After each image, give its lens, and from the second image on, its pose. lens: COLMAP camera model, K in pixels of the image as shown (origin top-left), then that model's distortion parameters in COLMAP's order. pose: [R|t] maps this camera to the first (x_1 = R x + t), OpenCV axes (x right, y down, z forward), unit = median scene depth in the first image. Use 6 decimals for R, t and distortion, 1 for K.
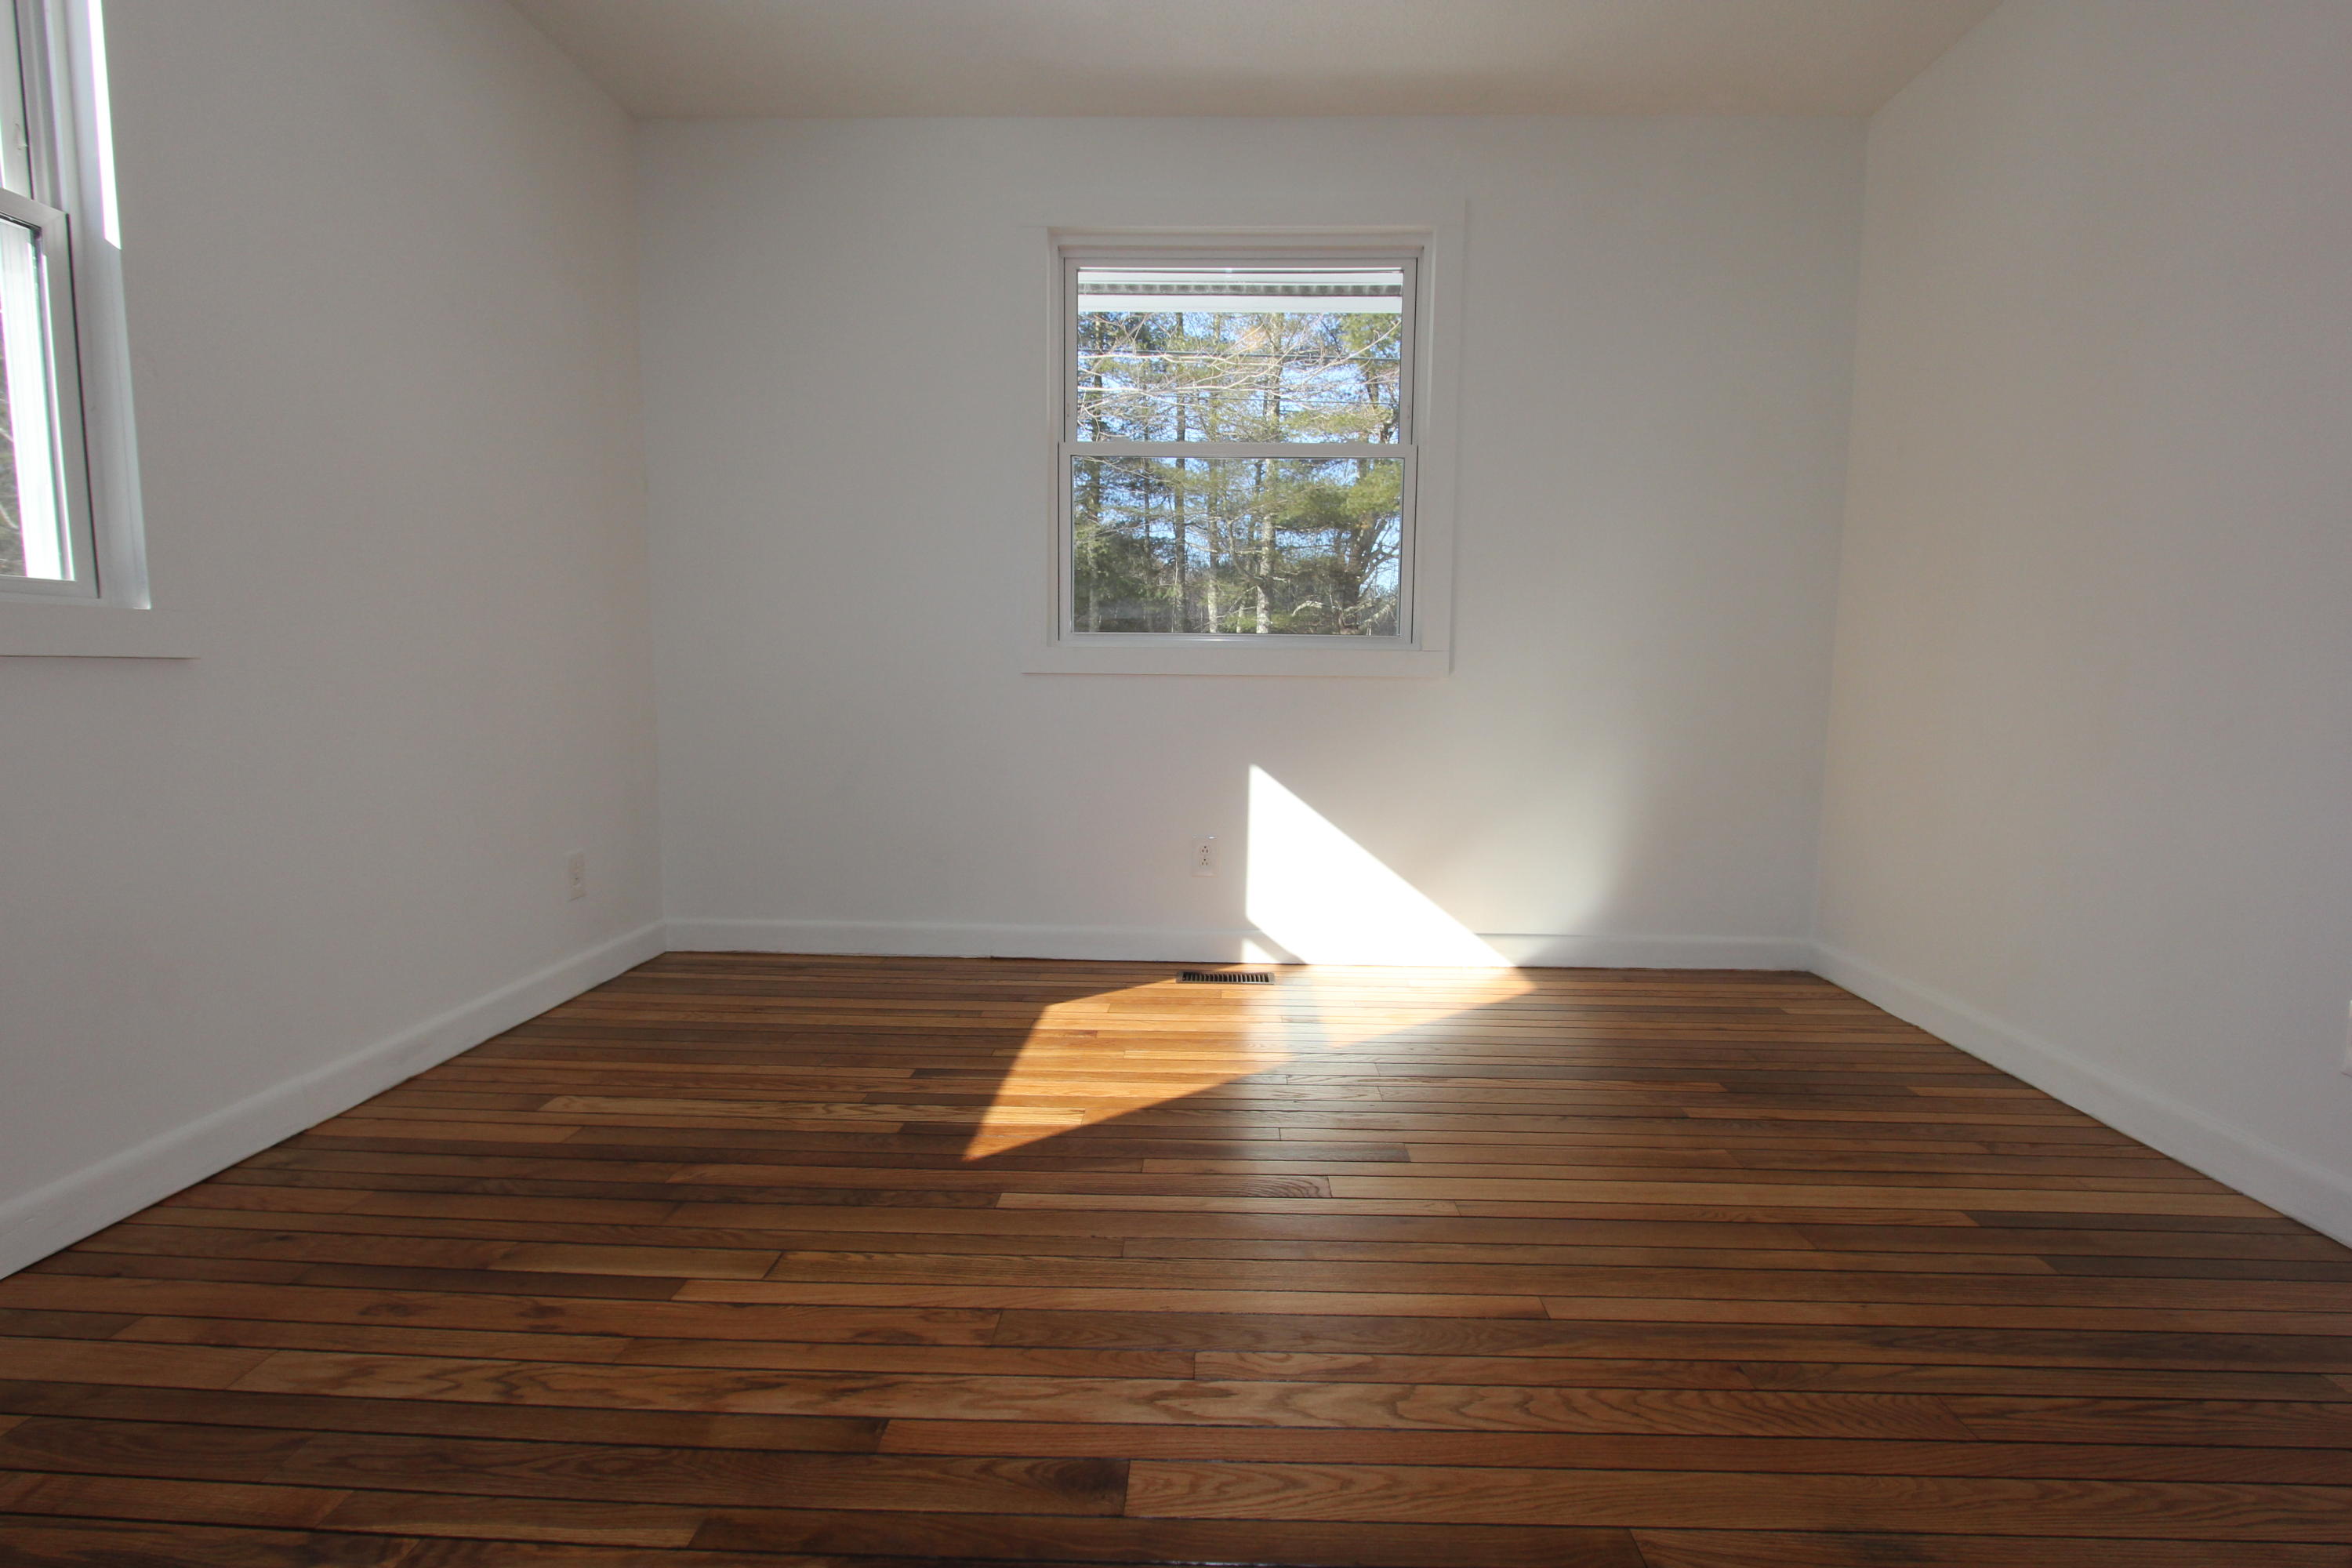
lens RADIAL K [[1094.8, 0, 1184.8], [0, 1094.8, 811.4], [0, 0, 1]] dist [-0.028783, 0.006737]
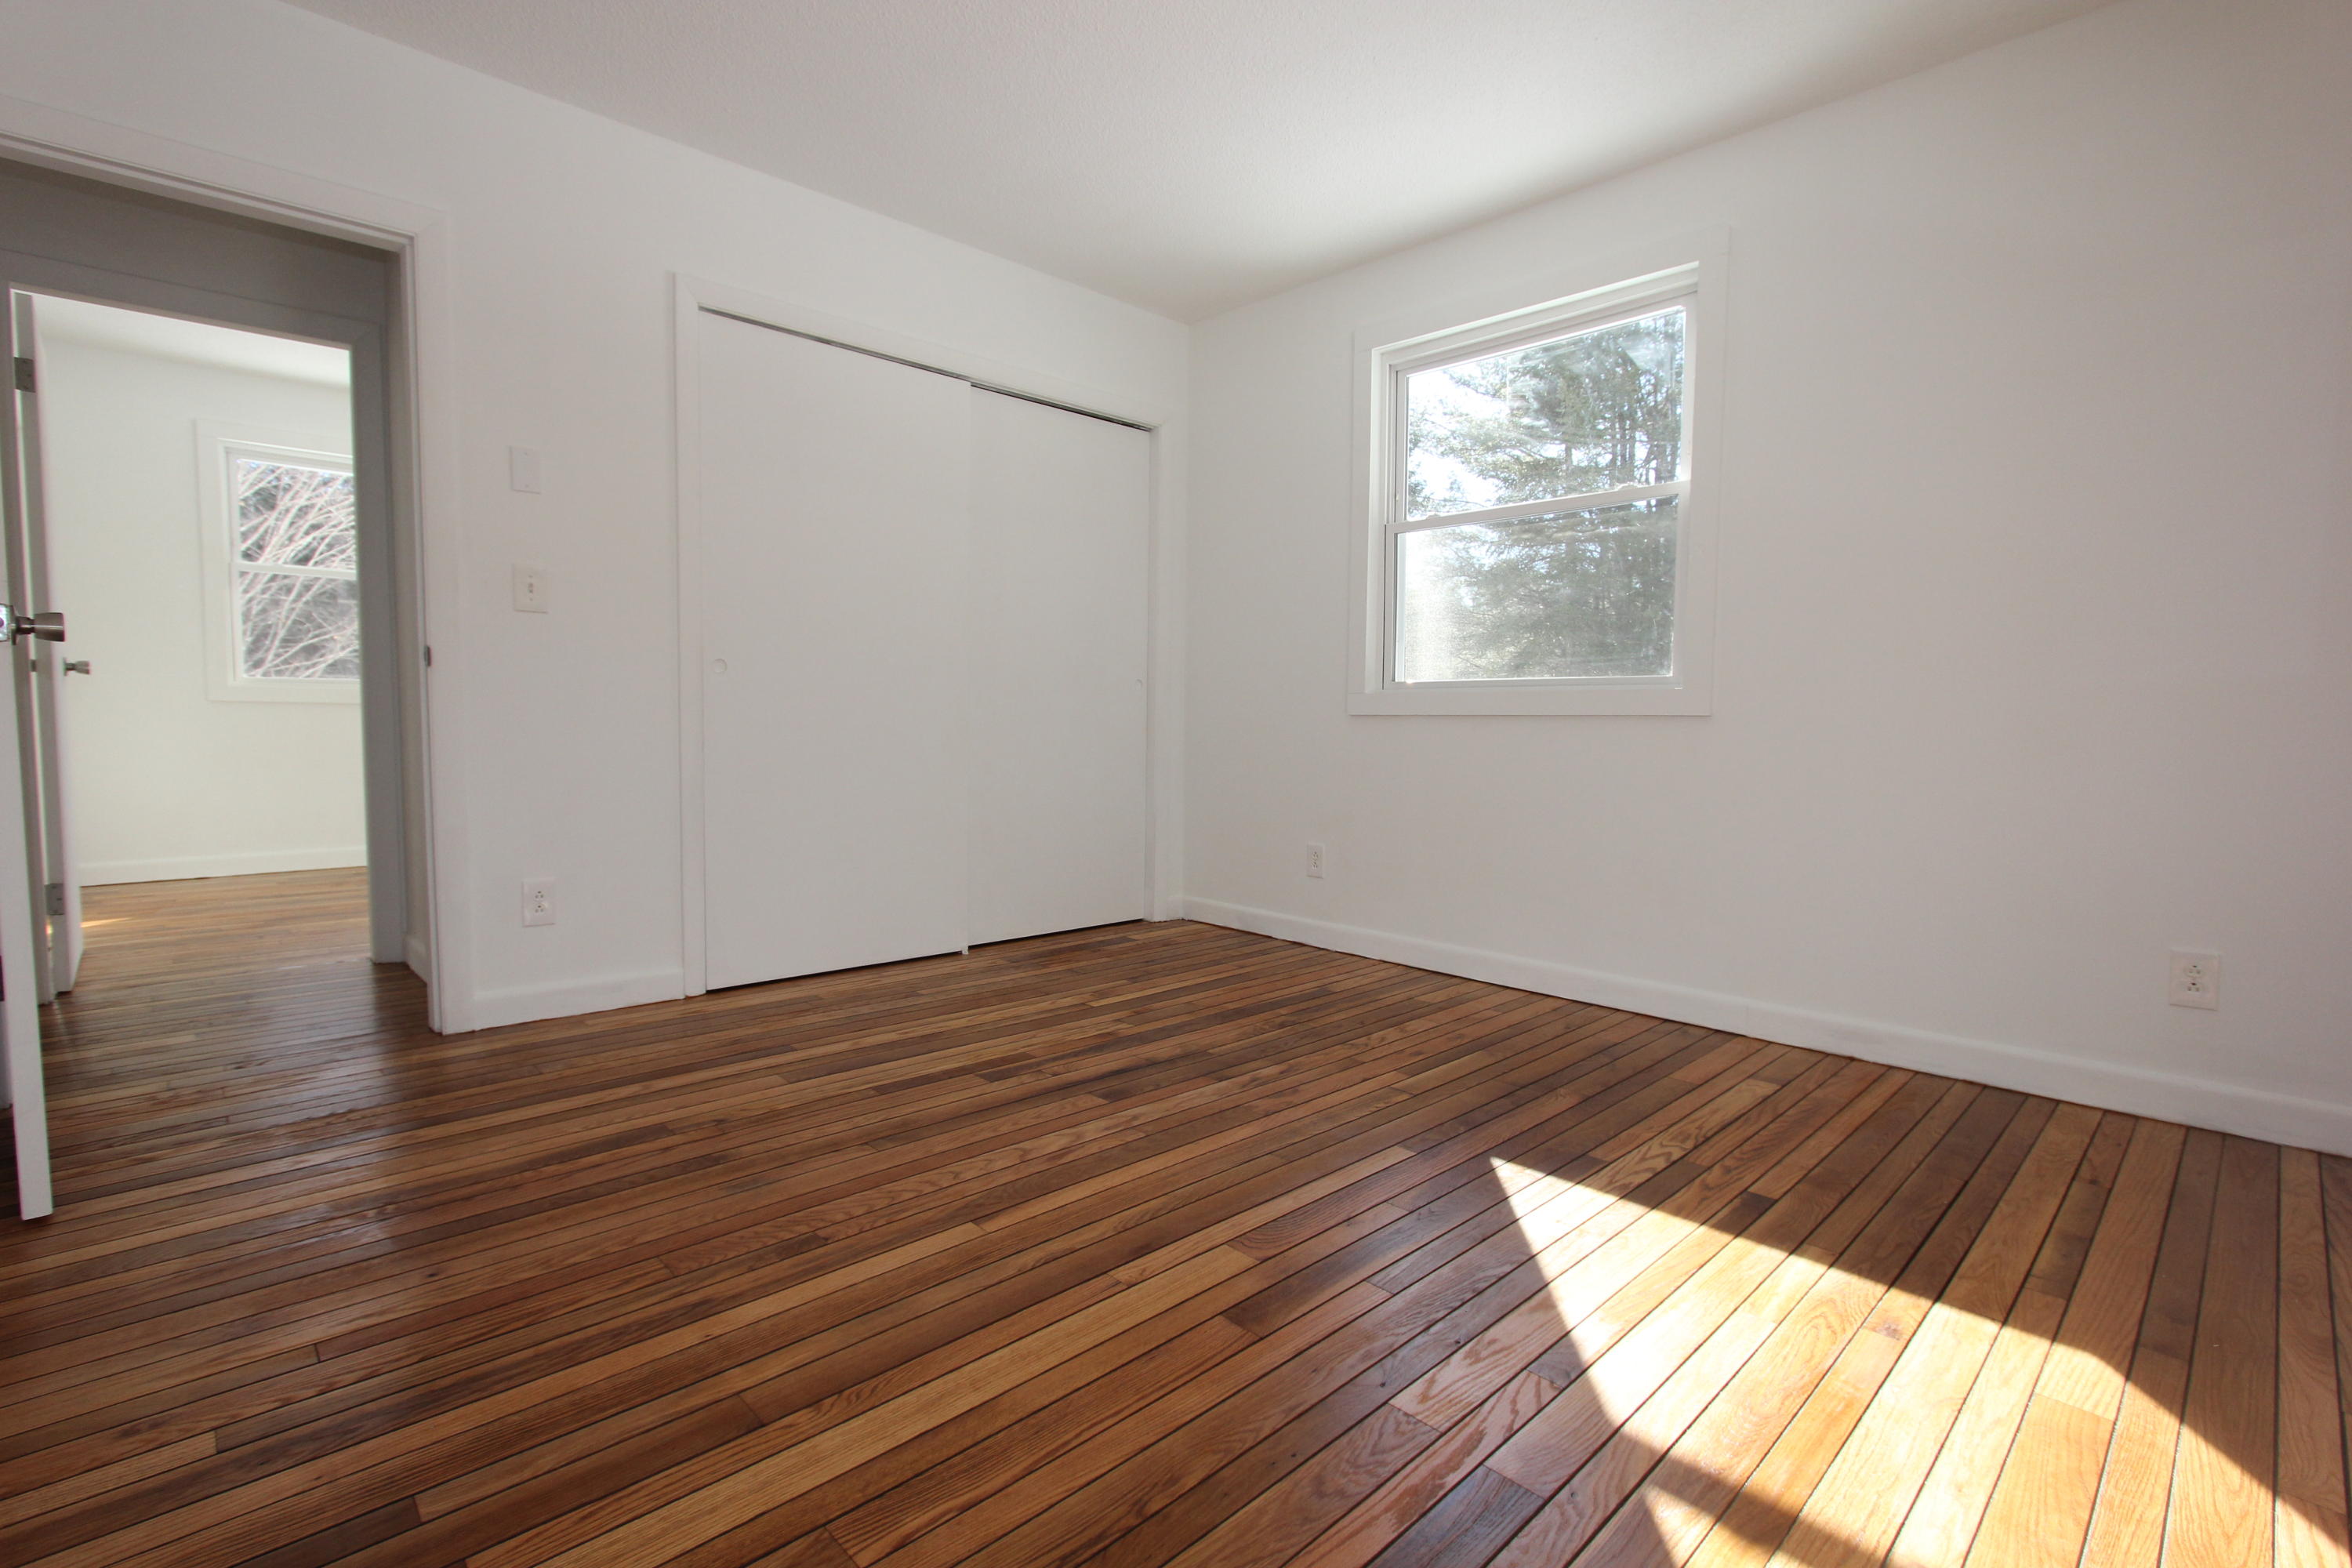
lens RADIAL K [[1094.8, 0, 1184.8], [0, 1094.8, 811.4], [0, 0, 1]] dist [-0.028783, 0.006737]
pose [[-0.701938, 0.039973, -0.711115, 0.812090], [-0.106867, 0.981210, 0.160644, -0.170763], [0.704175, 0.188757, -0.684477, 1.526642]]
